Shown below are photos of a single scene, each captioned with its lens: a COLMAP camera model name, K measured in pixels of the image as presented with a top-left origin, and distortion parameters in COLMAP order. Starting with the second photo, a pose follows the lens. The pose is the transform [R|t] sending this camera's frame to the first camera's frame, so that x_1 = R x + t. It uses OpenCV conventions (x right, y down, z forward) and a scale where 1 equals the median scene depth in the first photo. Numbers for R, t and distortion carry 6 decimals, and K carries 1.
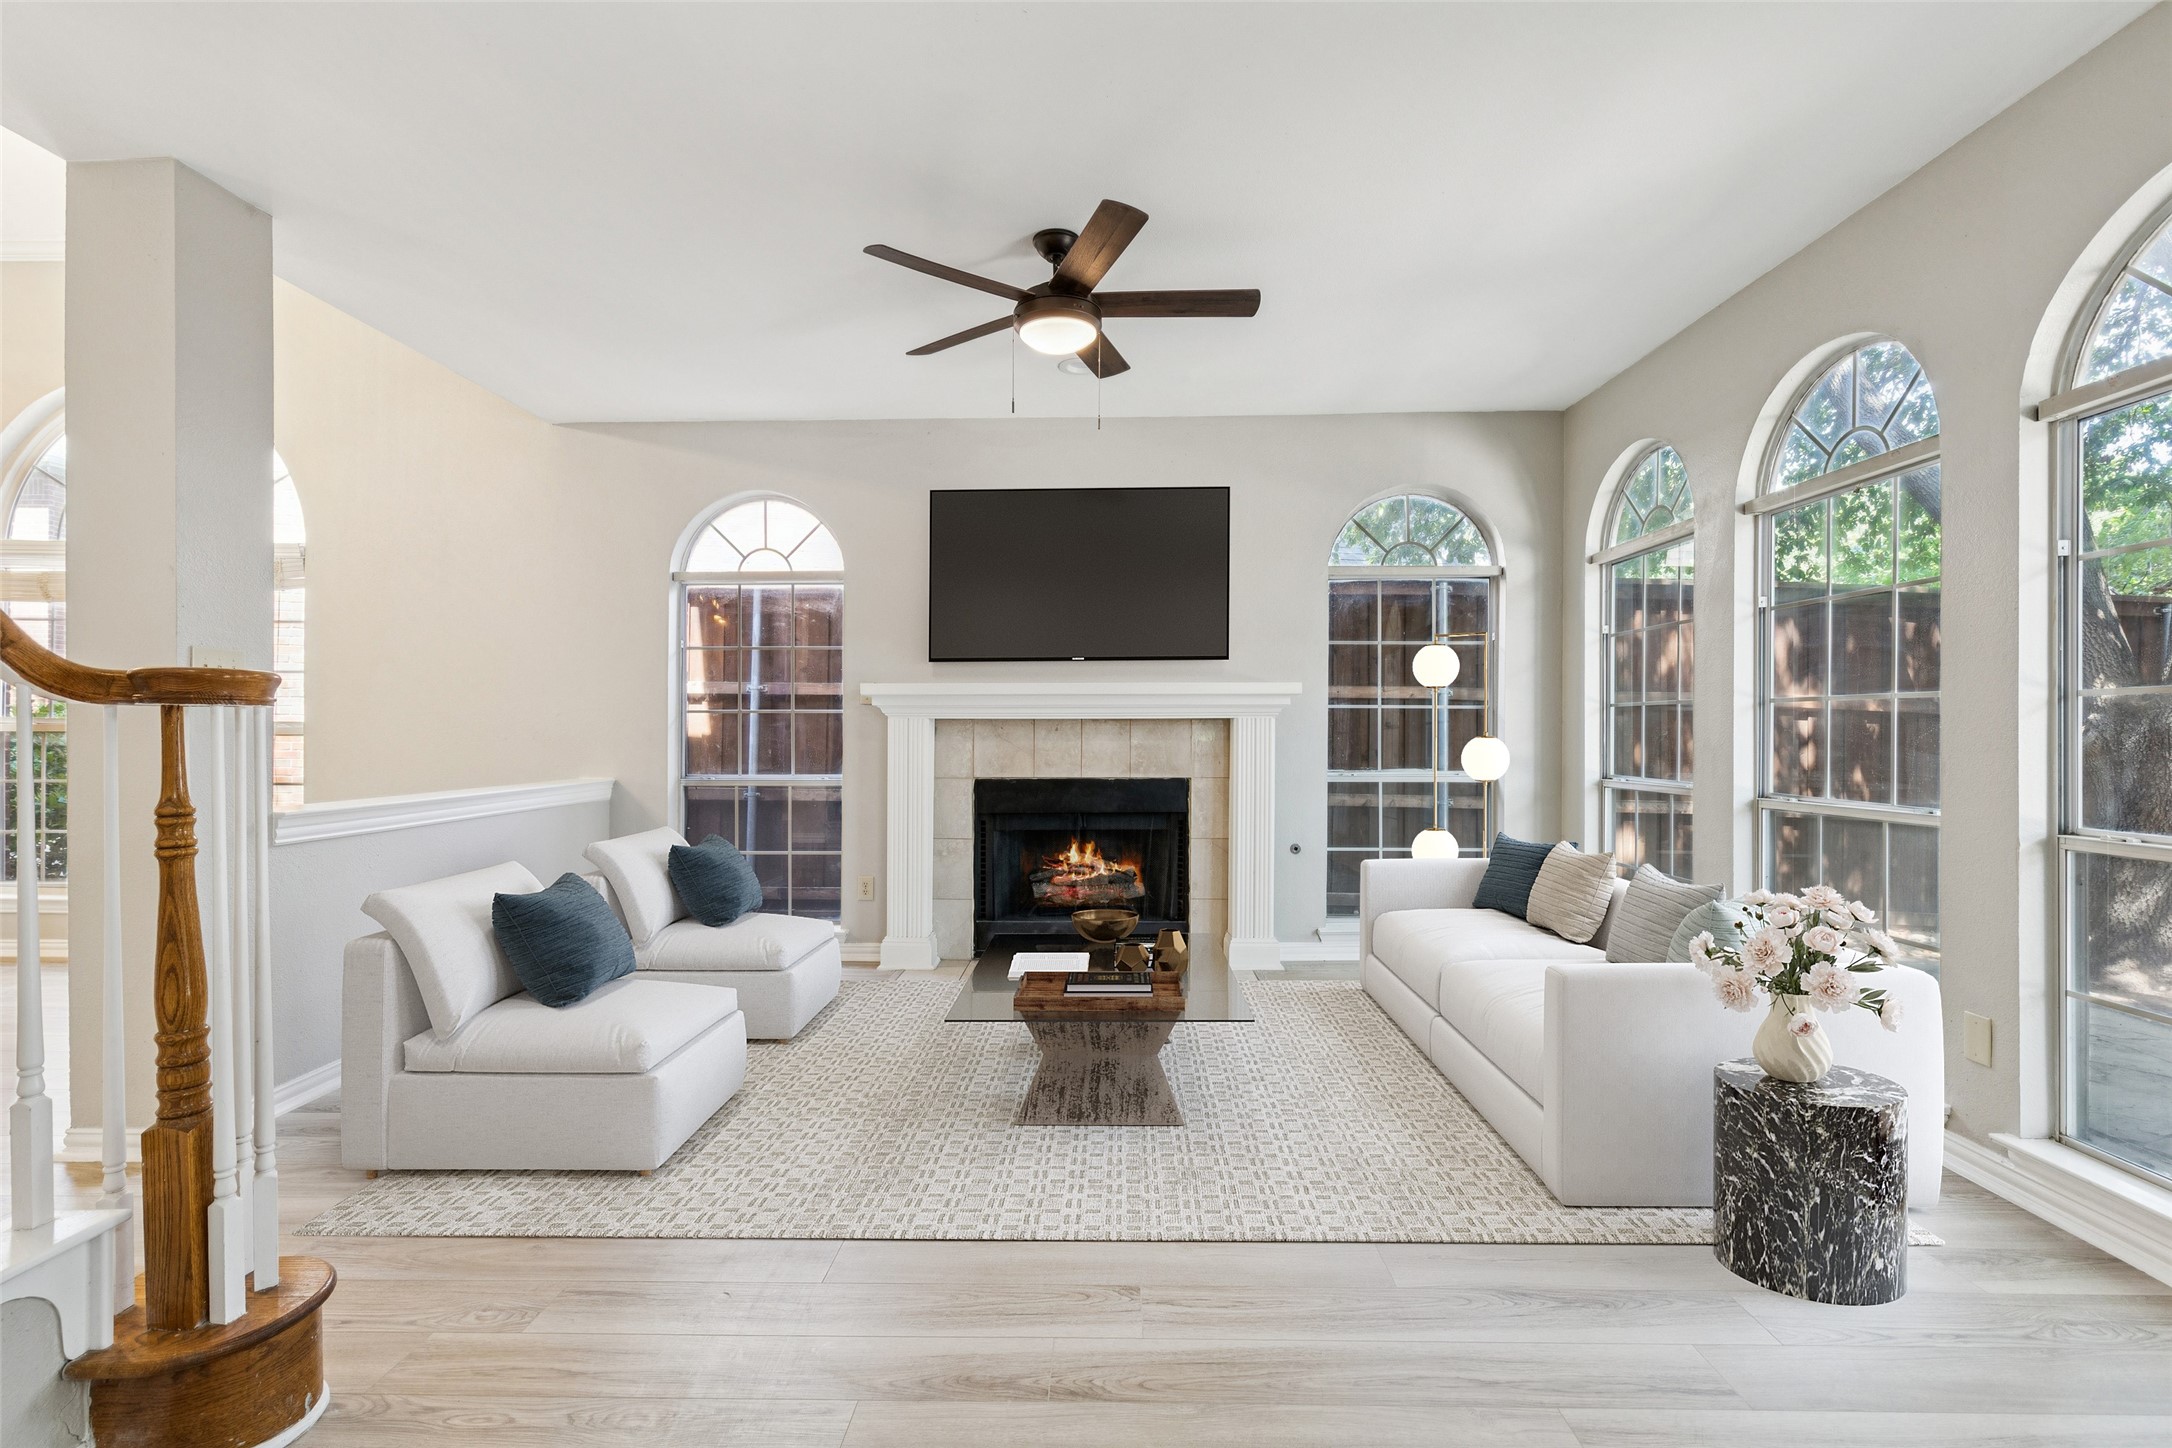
lens RADIAL K [[985.7, 0, 1091.4], [0, 985.7, 739.1], [0, 0, 1]] dist [0.012637, -0.001830]
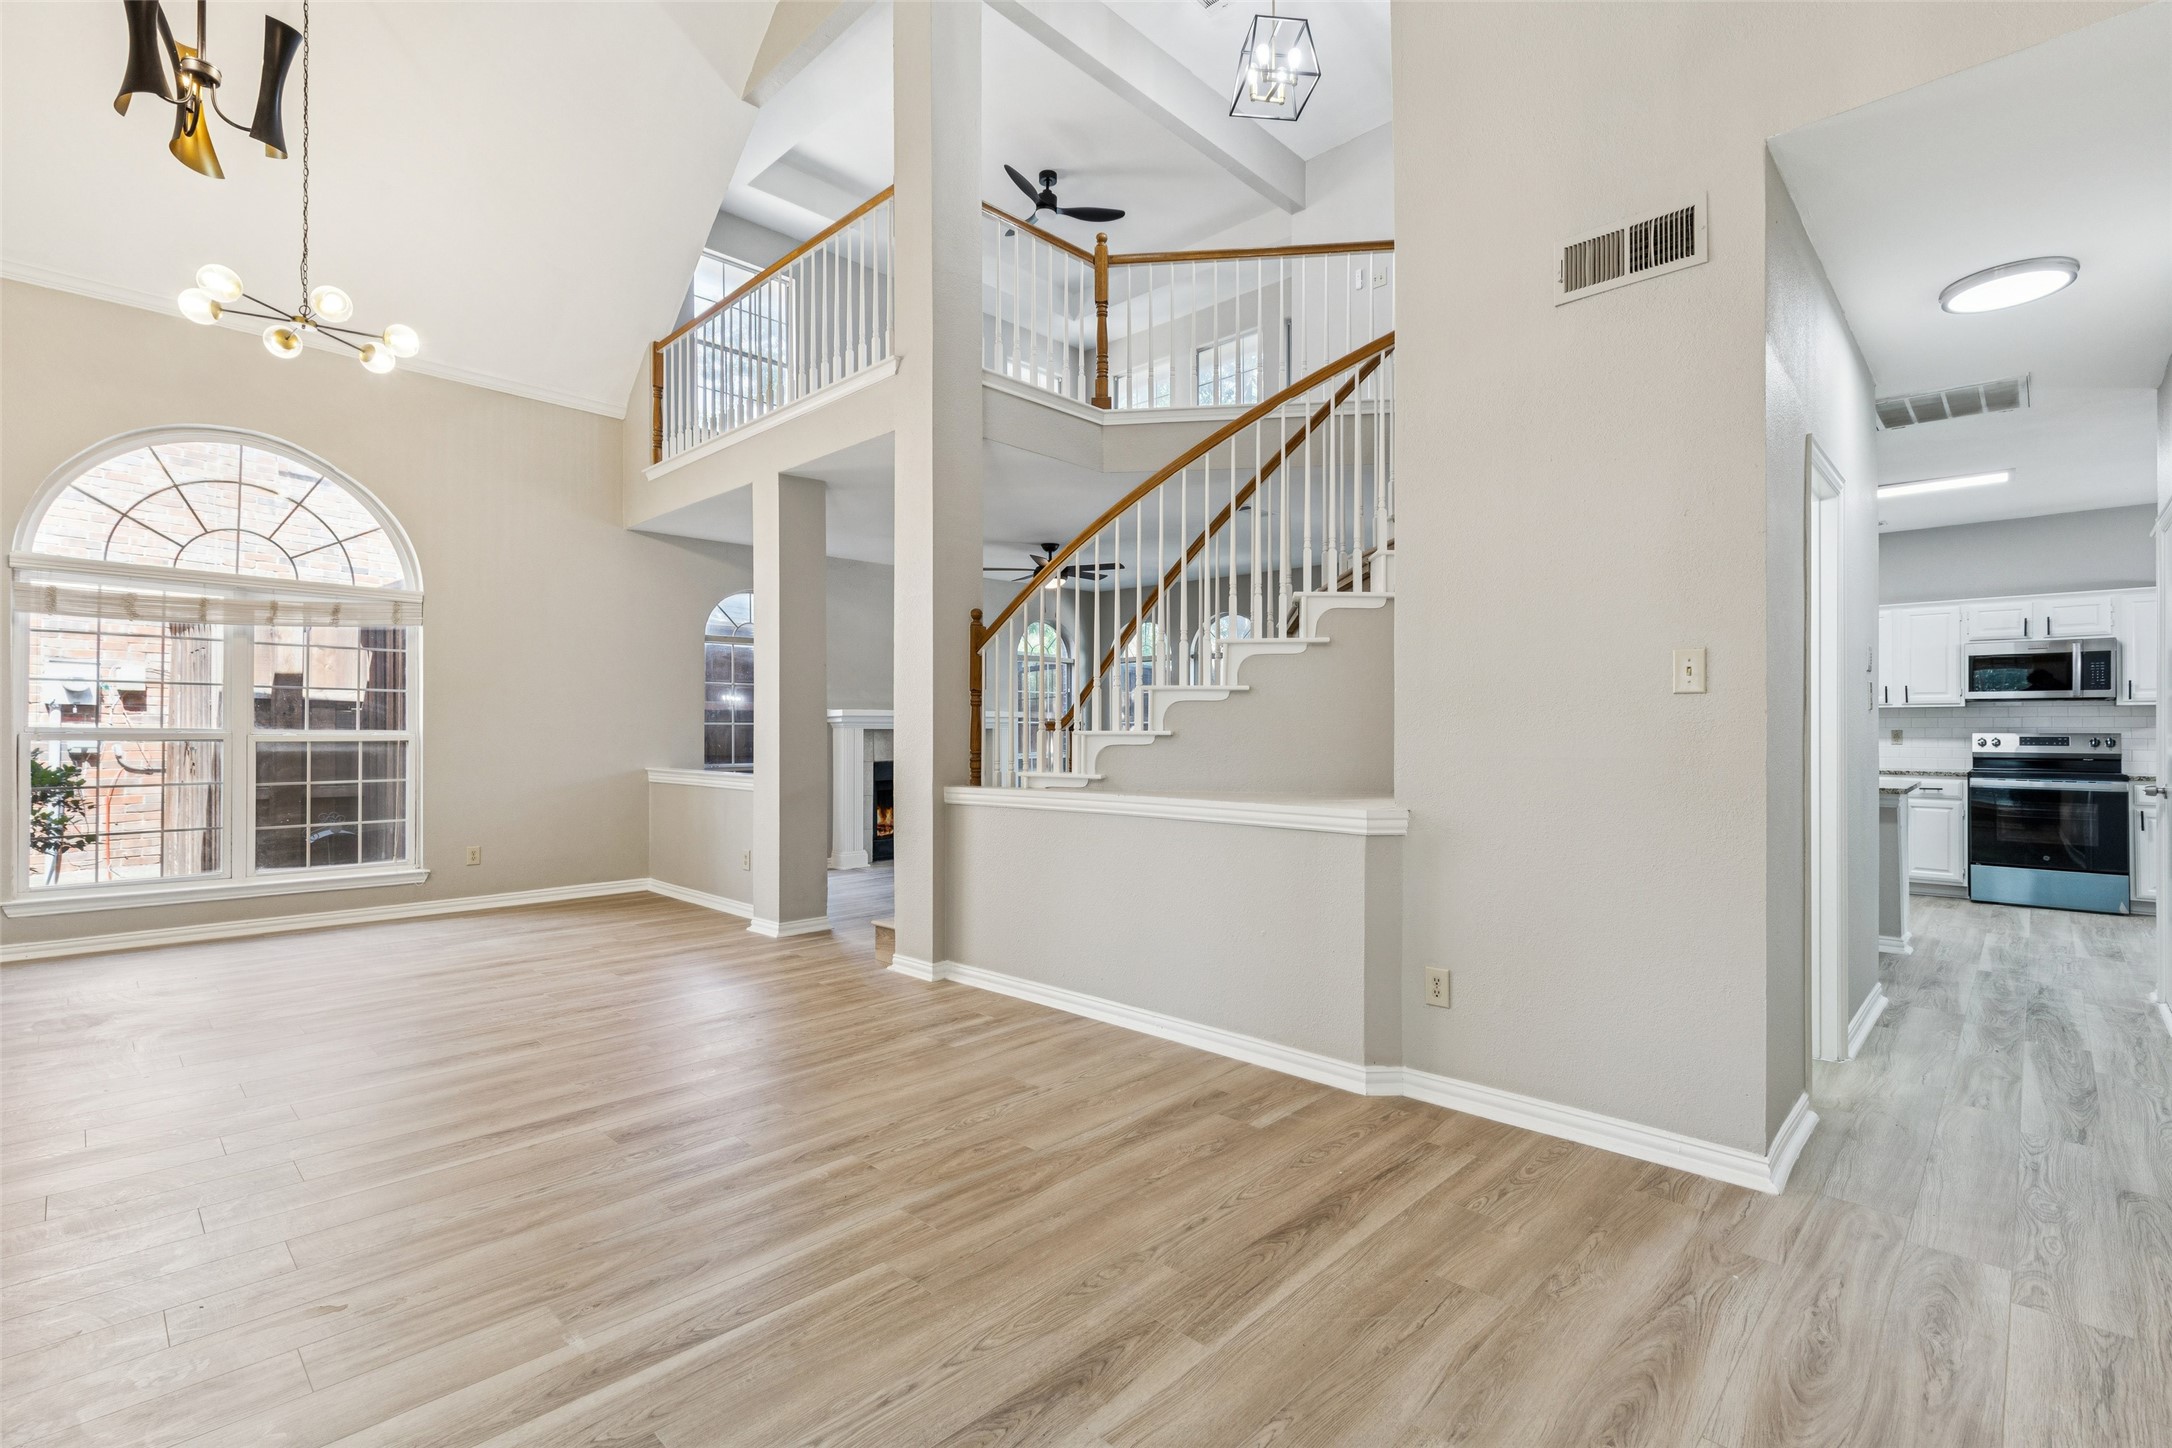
lens RADIAL K [[985.7, 0, 1088.6], [0, 985.7, 726.2], [0, 0, 1]] dist [0.012637, -0.001830]
pose [[0.678243, 0.001785, 0.734835, -1.176985], [0.004525, 0.999968, -0.006605, -0.012200], [-0.734823, 0.007805, 0.678214, -0.513301]]
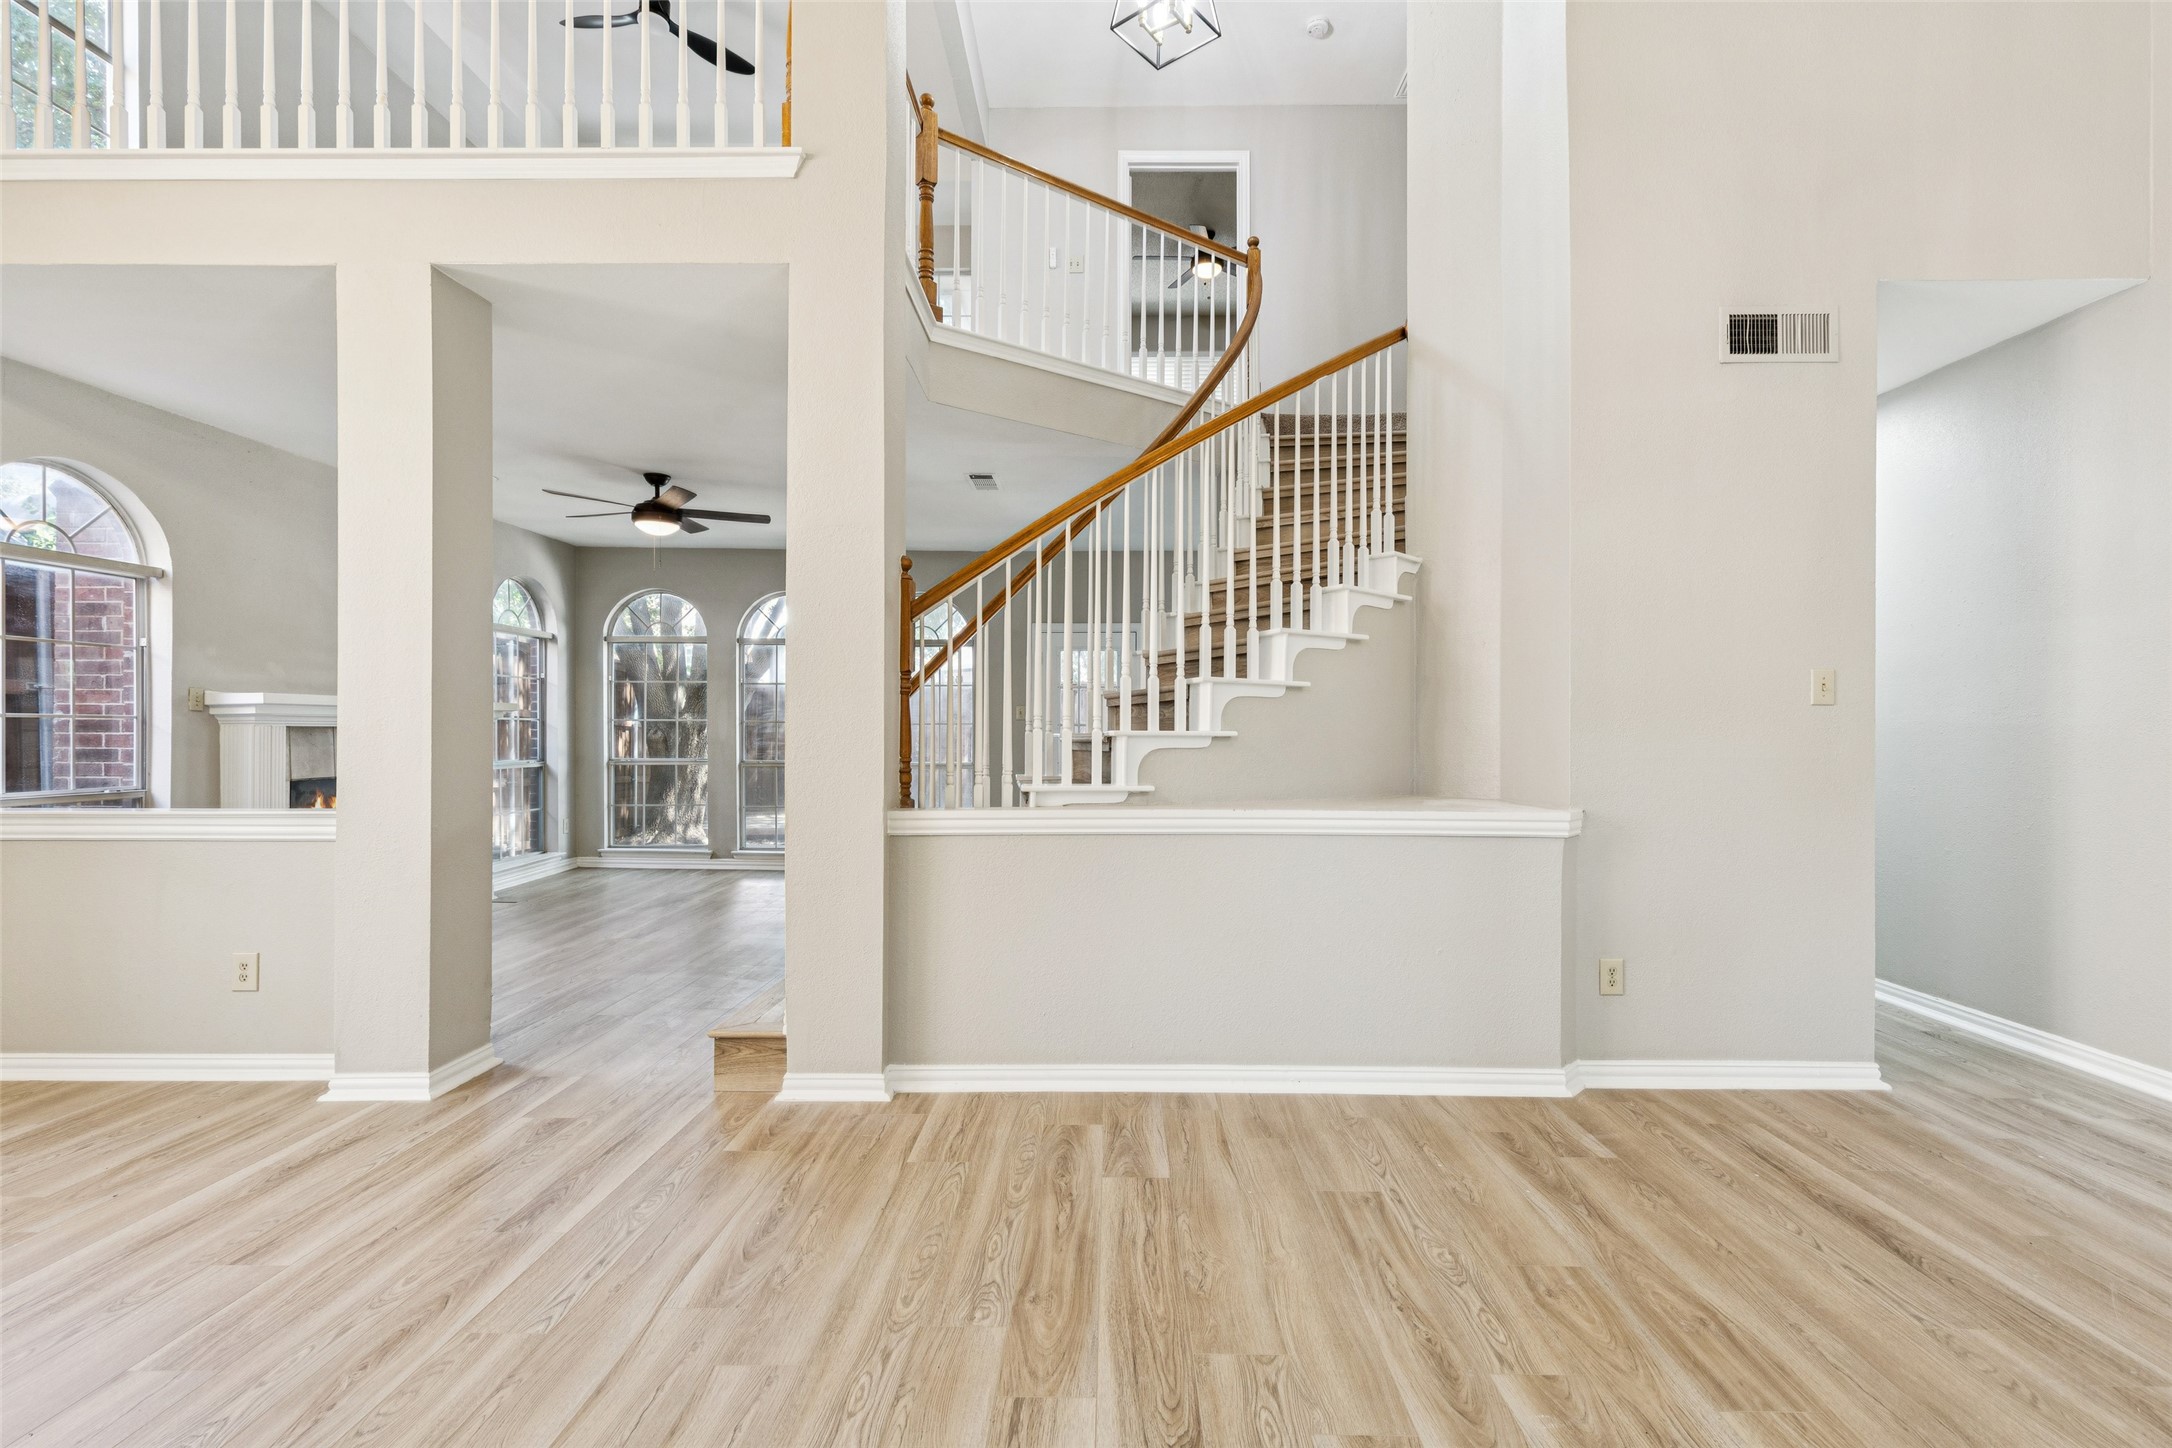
lens RADIAL K [[985.7, 0, 1105.2], [0, 985.7, 731.3], [0, 0, 1]] dist [0.012637, -0.001830]
pose [[-0.010142, 0.000560, 0.999948, -1.224869], [-0.000101, 1.000000, -0.000561, -0.013705], [-0.999949, -0.000107, -0.010142, 0.106420]]
